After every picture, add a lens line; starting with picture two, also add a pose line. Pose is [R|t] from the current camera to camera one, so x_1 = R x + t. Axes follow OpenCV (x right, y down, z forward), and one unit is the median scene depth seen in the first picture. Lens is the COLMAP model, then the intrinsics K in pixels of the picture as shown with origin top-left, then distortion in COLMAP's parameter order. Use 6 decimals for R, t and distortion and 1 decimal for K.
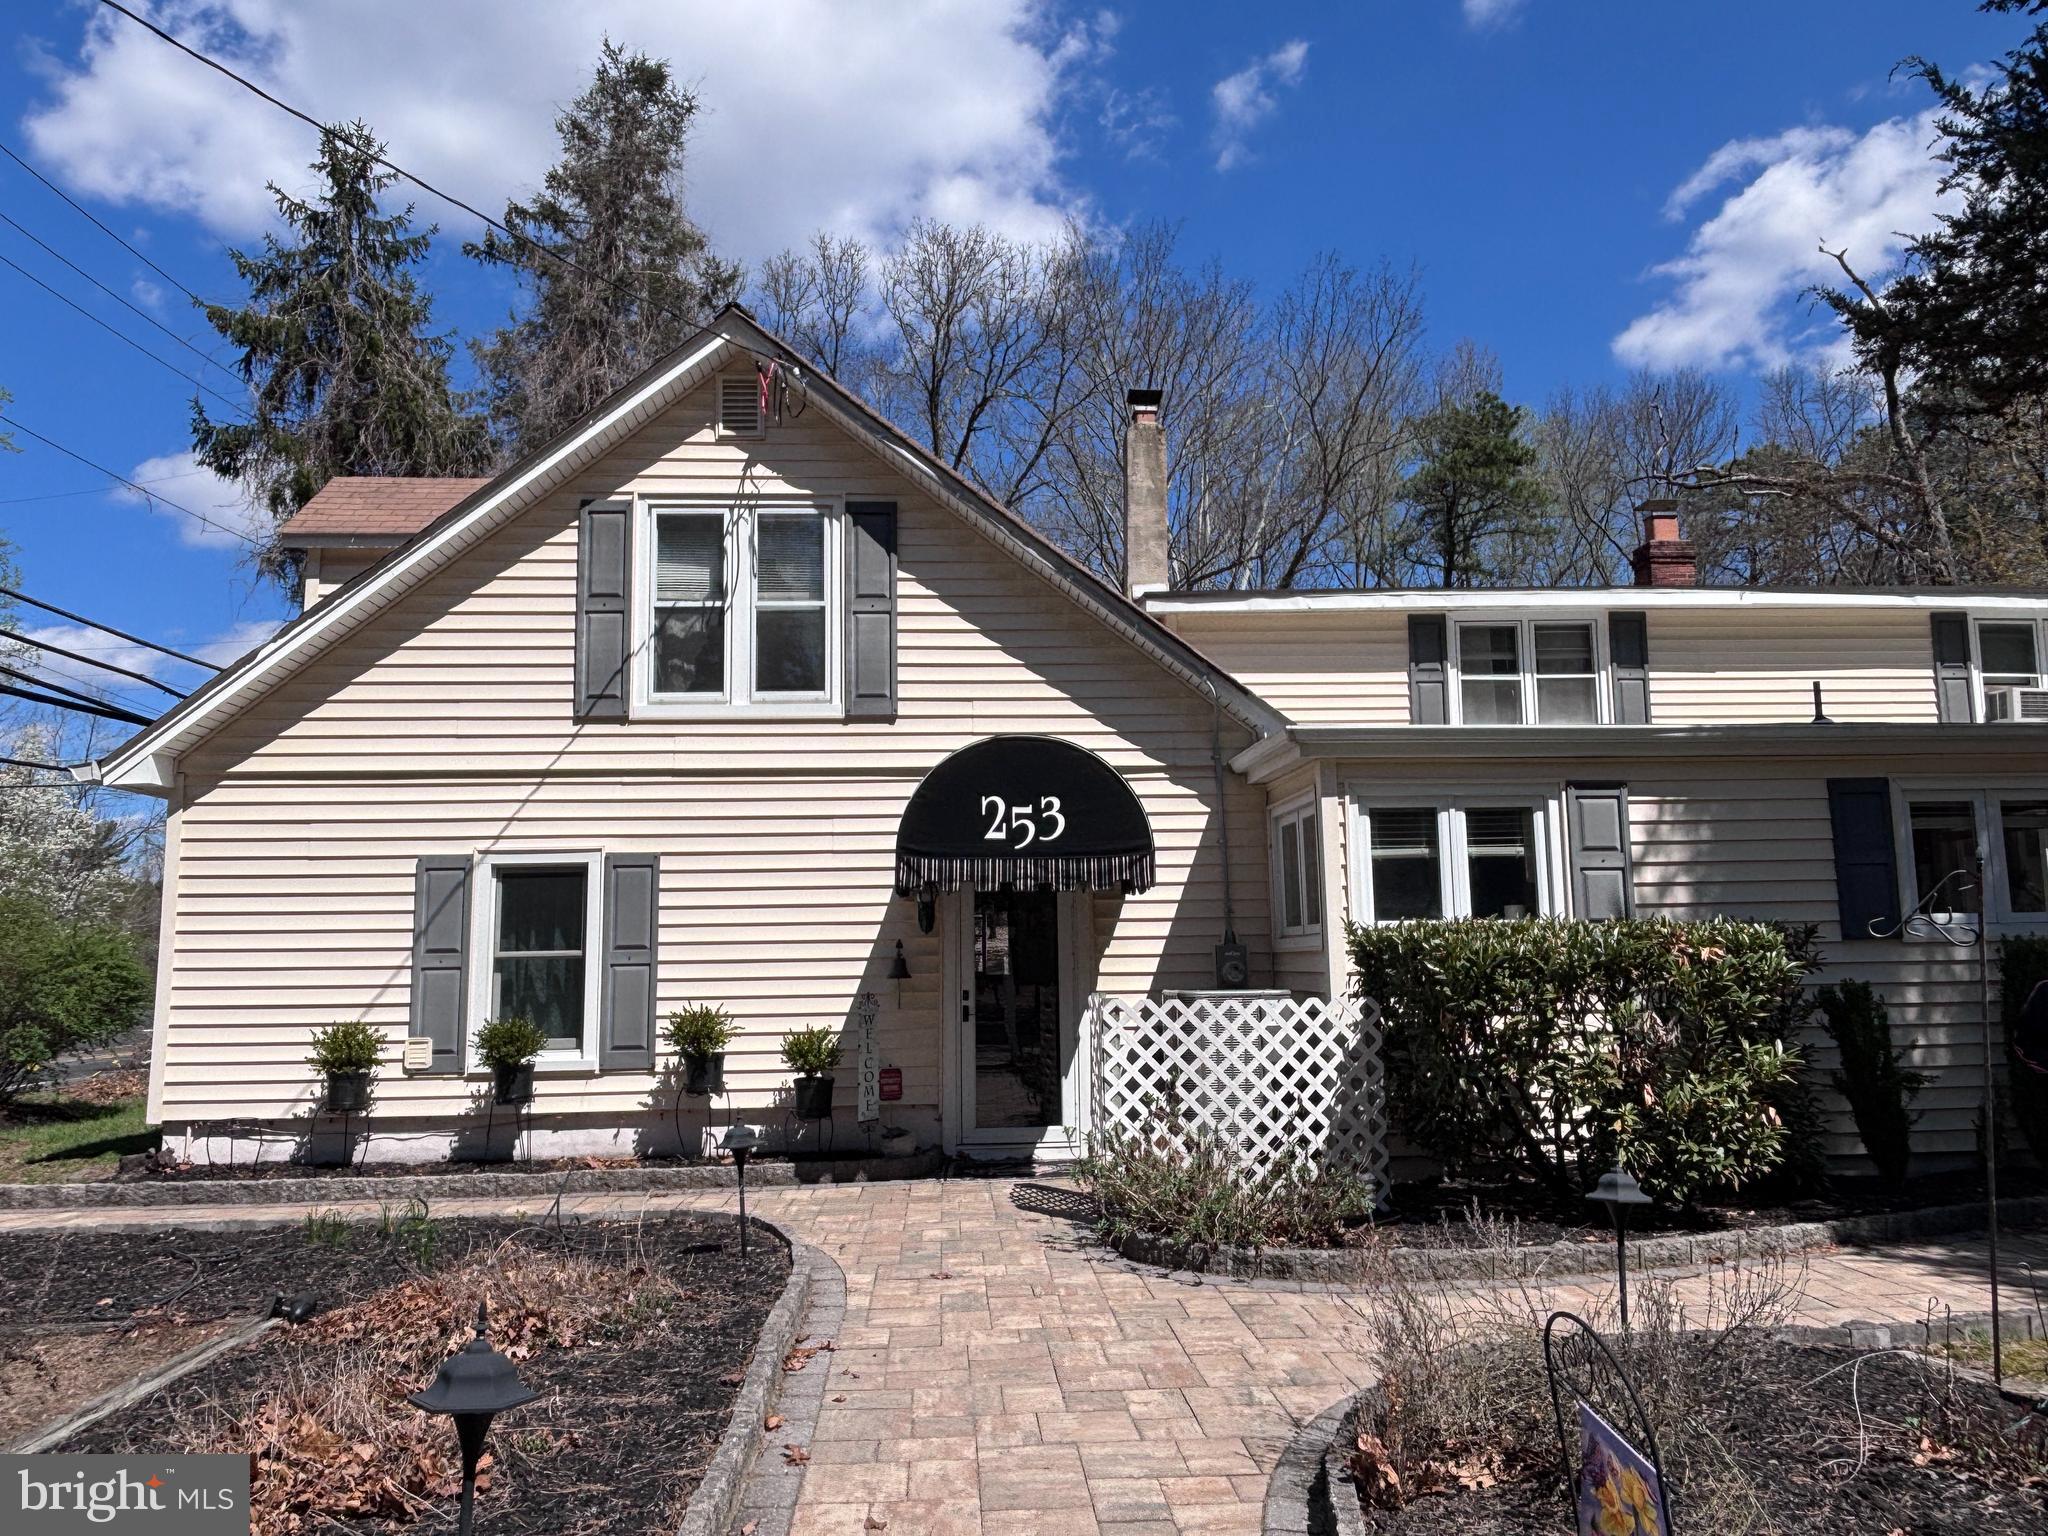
lens RADIAL K [[1420.0, 0, 1024.0], [0, 1420.0, 768.0], [0, 0, 1]] dist [0.000827, 0.000062]
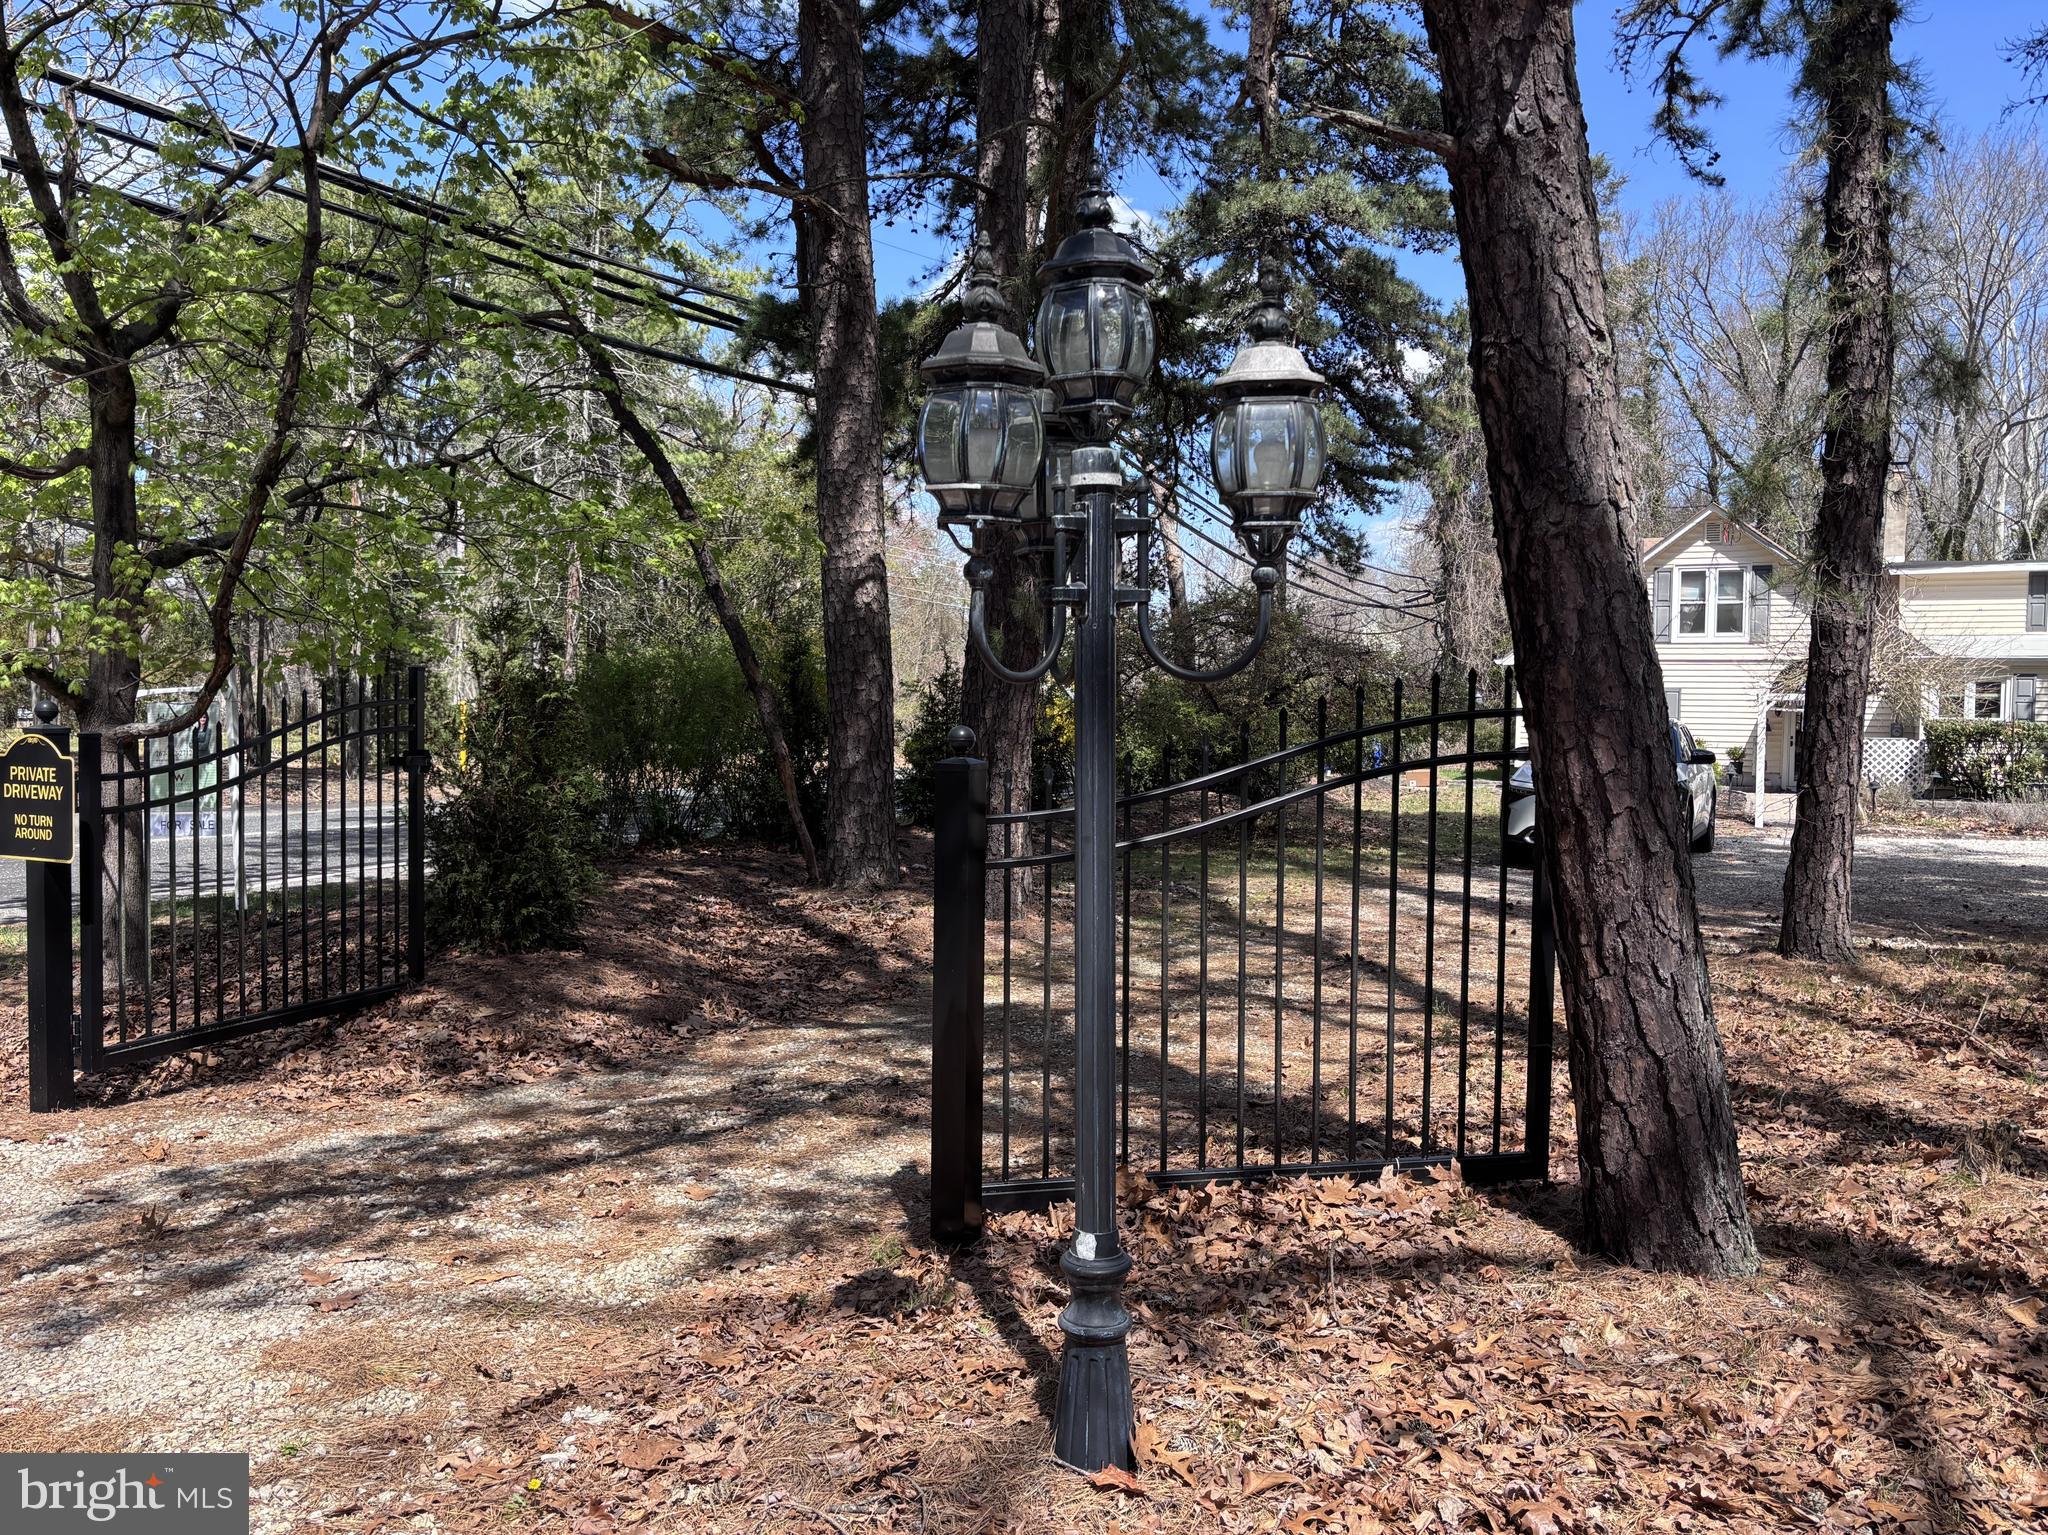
lens RADIAL K [[1558.6, 0, 1024.0], [0, 1558.6, 767.5], [0, 0, 1]] dist [-0.001614, -0.000474]
pose [[0.874169, 0.043585, -0.483662, 0.129526], [0.038896, 0.986480, 0.159197, -0.348163], [0.484062, -0.157977, 0.860655, -2.515533]]
